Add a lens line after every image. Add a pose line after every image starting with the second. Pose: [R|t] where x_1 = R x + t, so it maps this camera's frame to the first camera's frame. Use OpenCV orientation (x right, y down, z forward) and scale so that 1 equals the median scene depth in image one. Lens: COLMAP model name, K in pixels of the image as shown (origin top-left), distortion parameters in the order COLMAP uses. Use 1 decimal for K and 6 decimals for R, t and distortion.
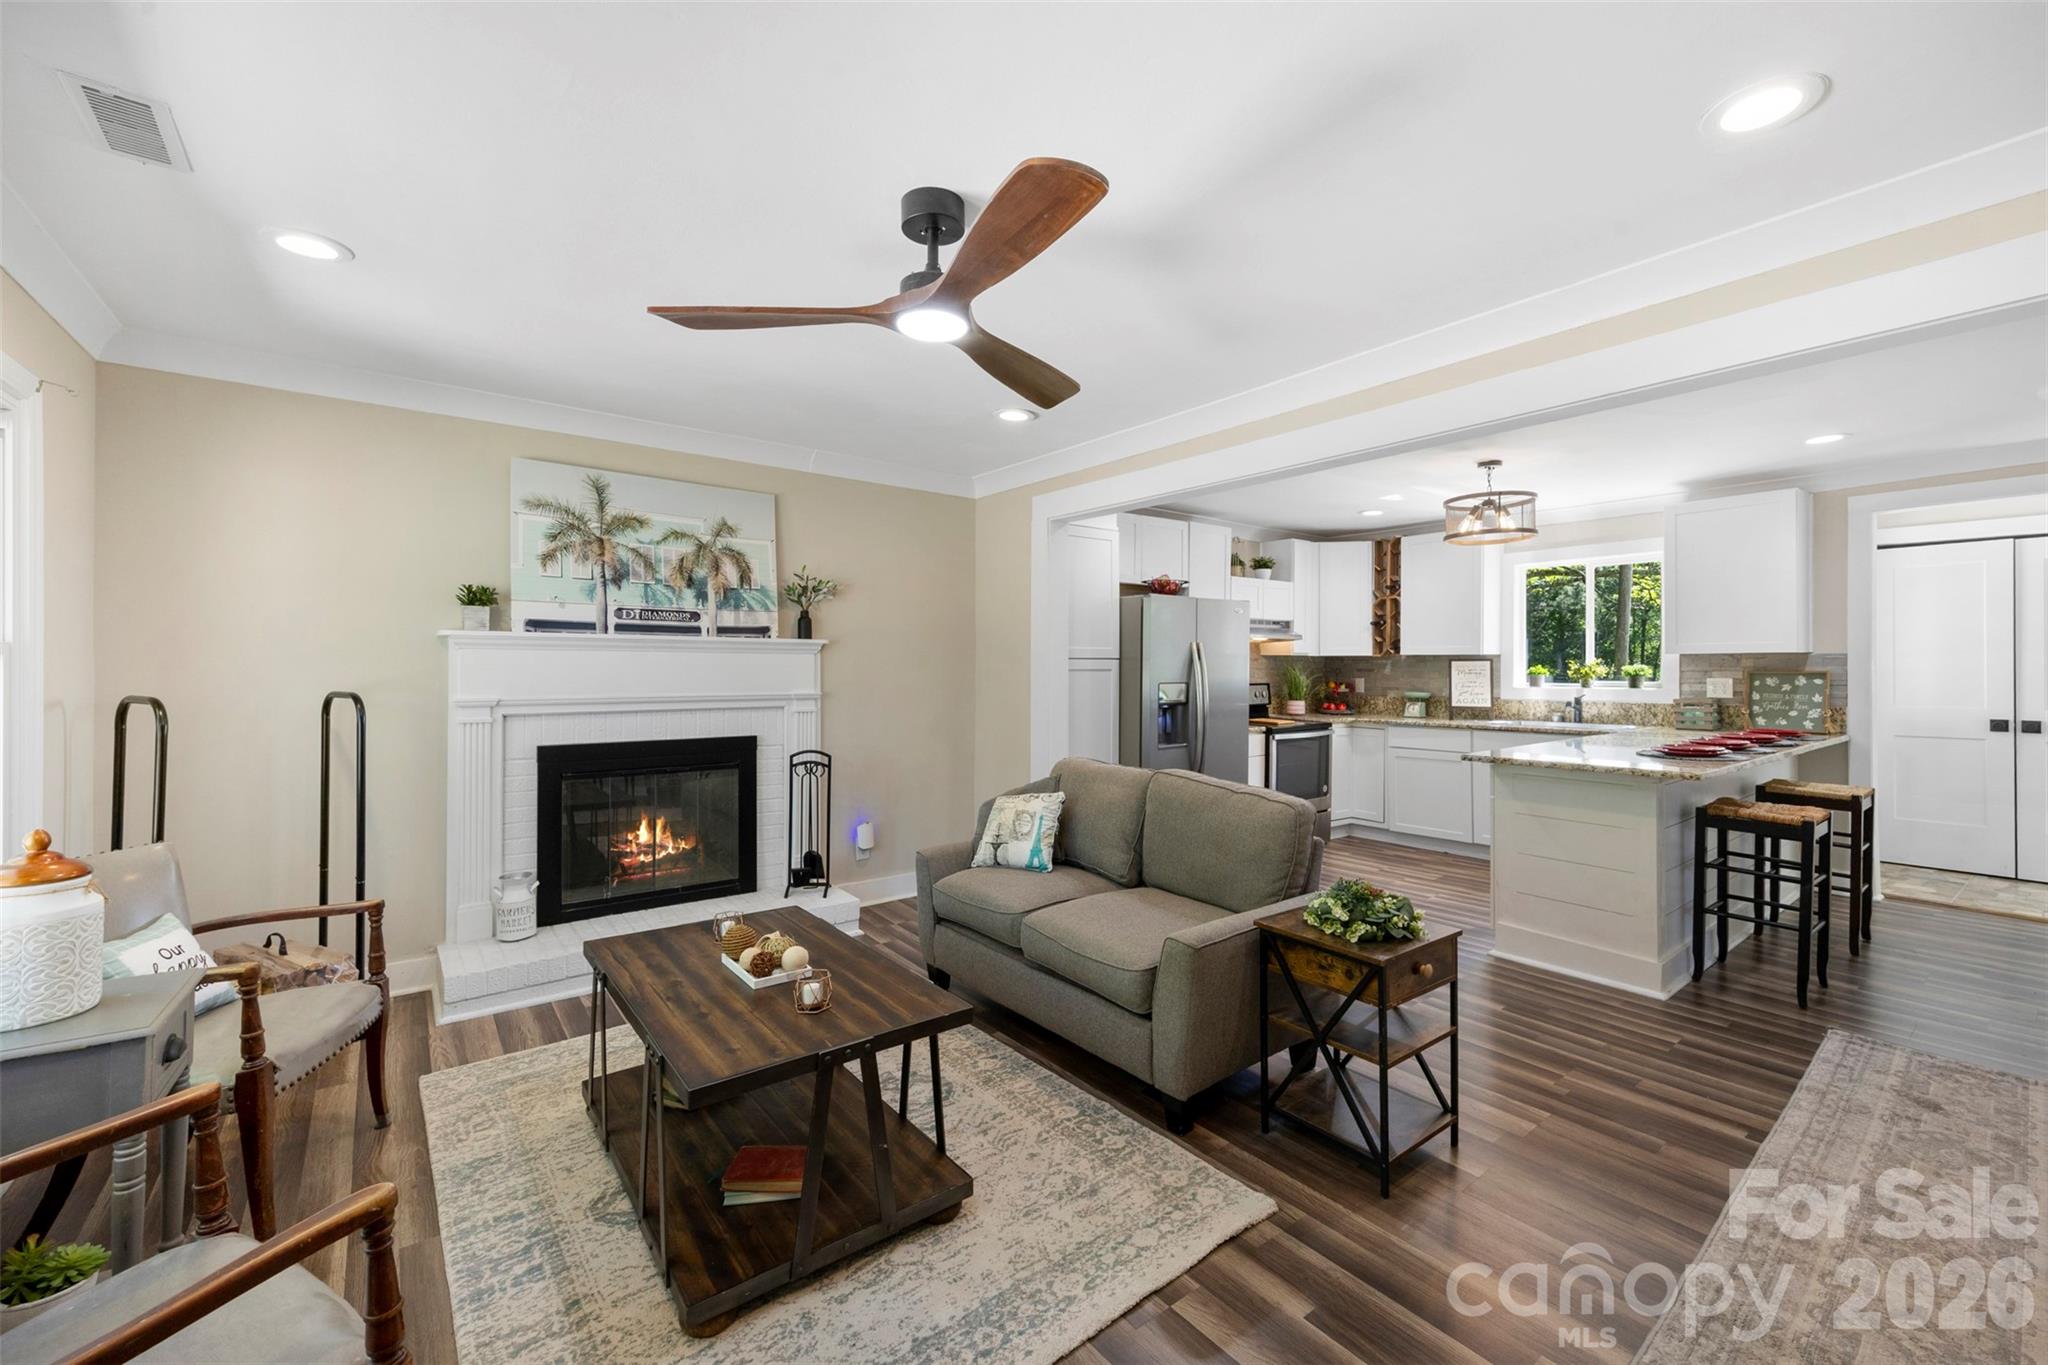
lens RADIAL K [[813.1, 0, 1030.4], [0, 813.1, 662.5], [0, 0, 1]] dist [0.000367, -0.000701]
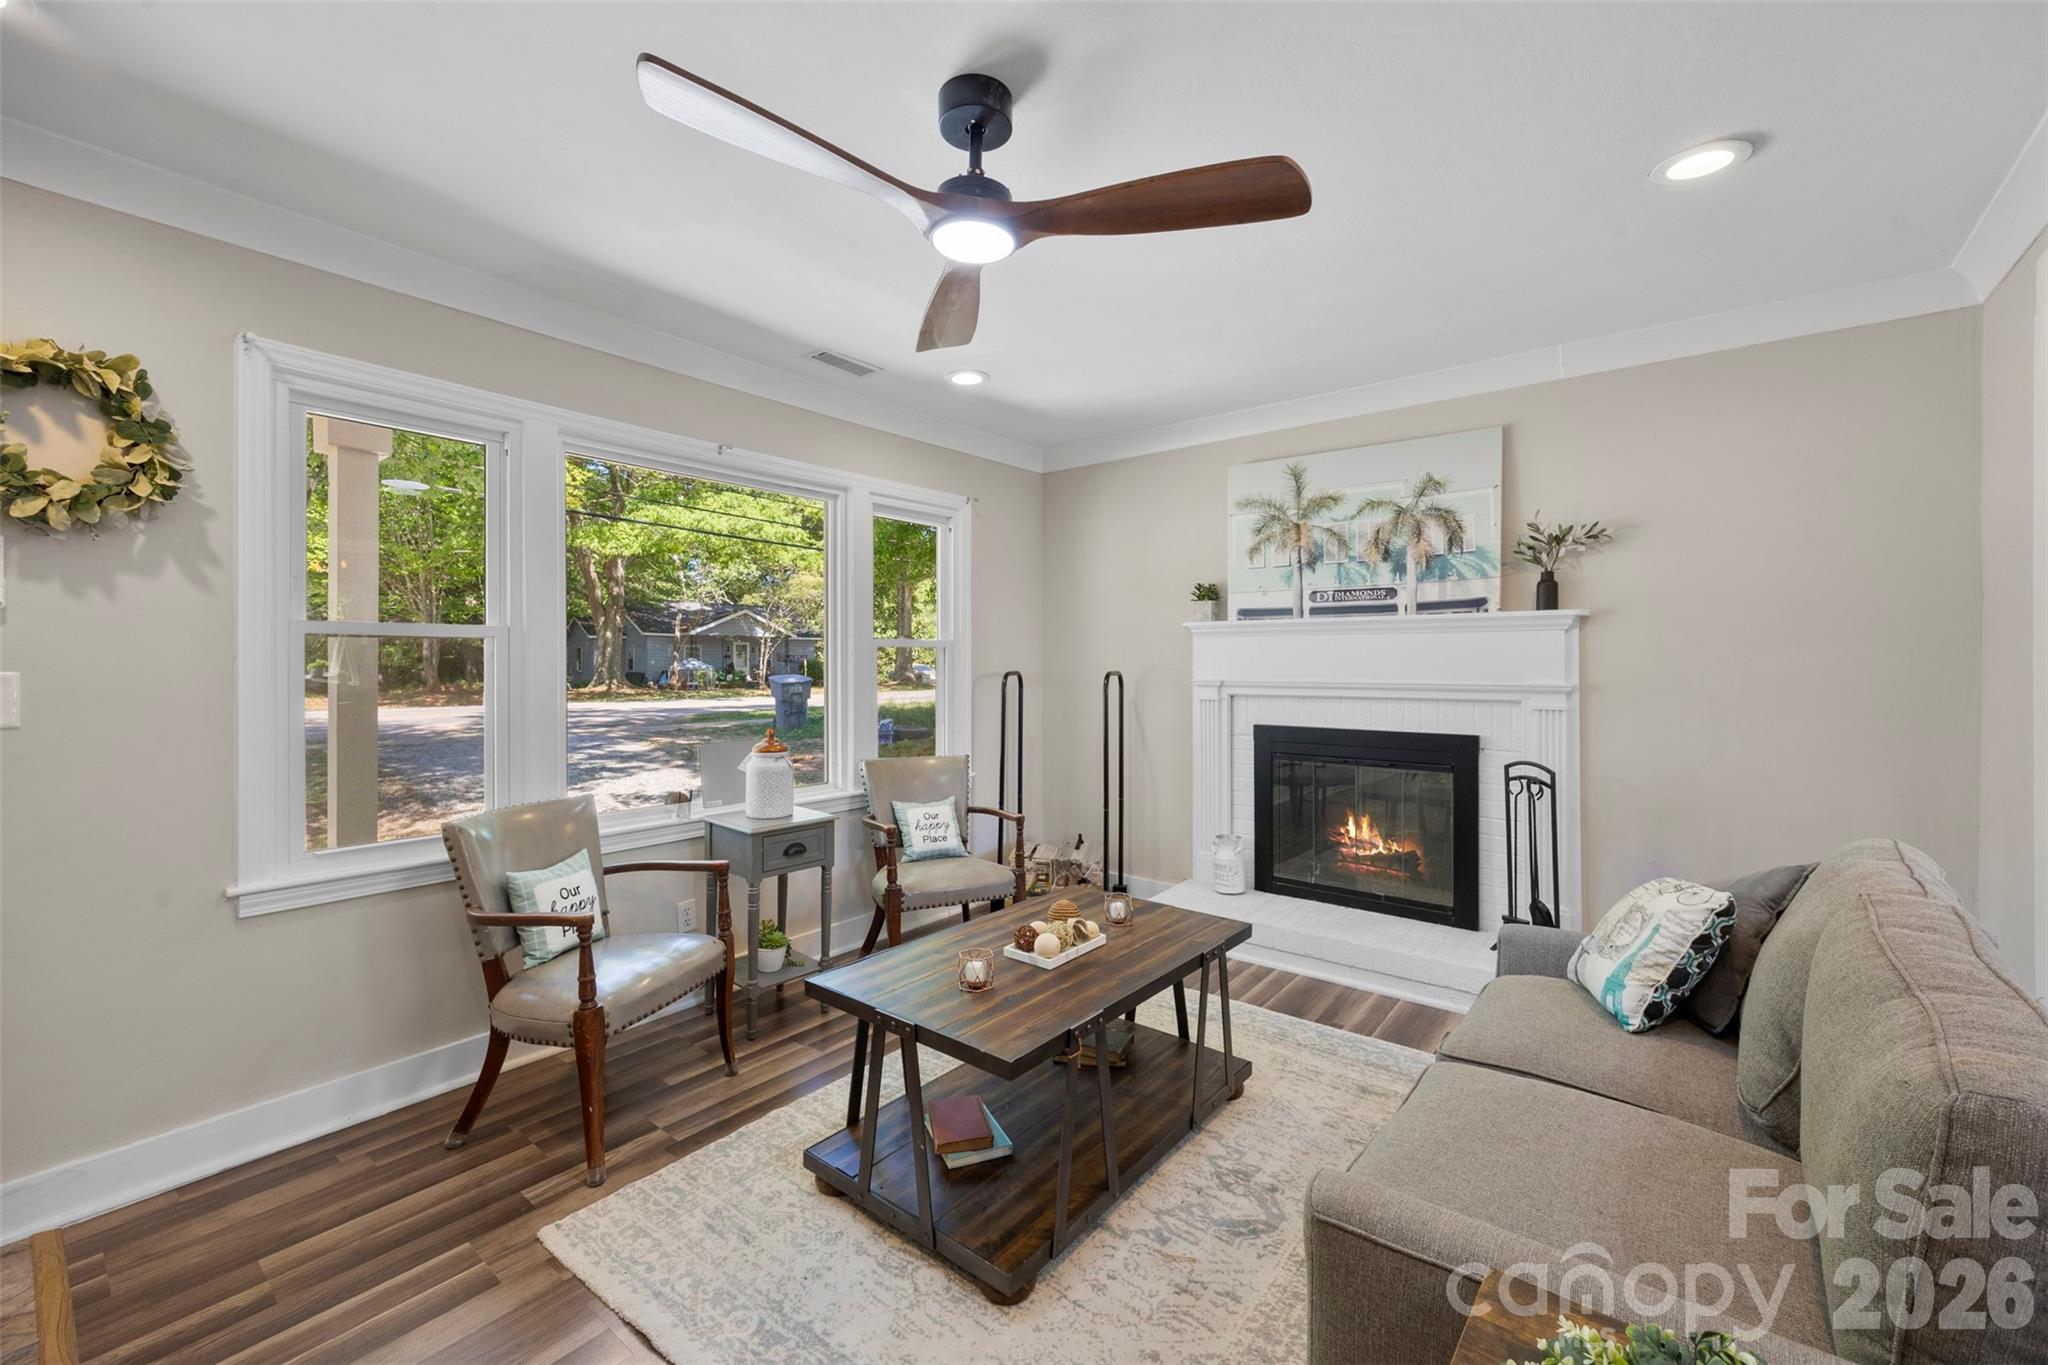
lens RADIAL K [[813.1, 0, 1038.7], [0, 813.1, 662.3], [0, 0, 1]] dist [0.000367, -0.000701]
pose [[0.243791, -0.001976, -0.969826, 0.358204], [0.009222, 0.999957, 0.000280, 0.015388], [0.969784, -0.009012, 0.243799, 0.420633]]
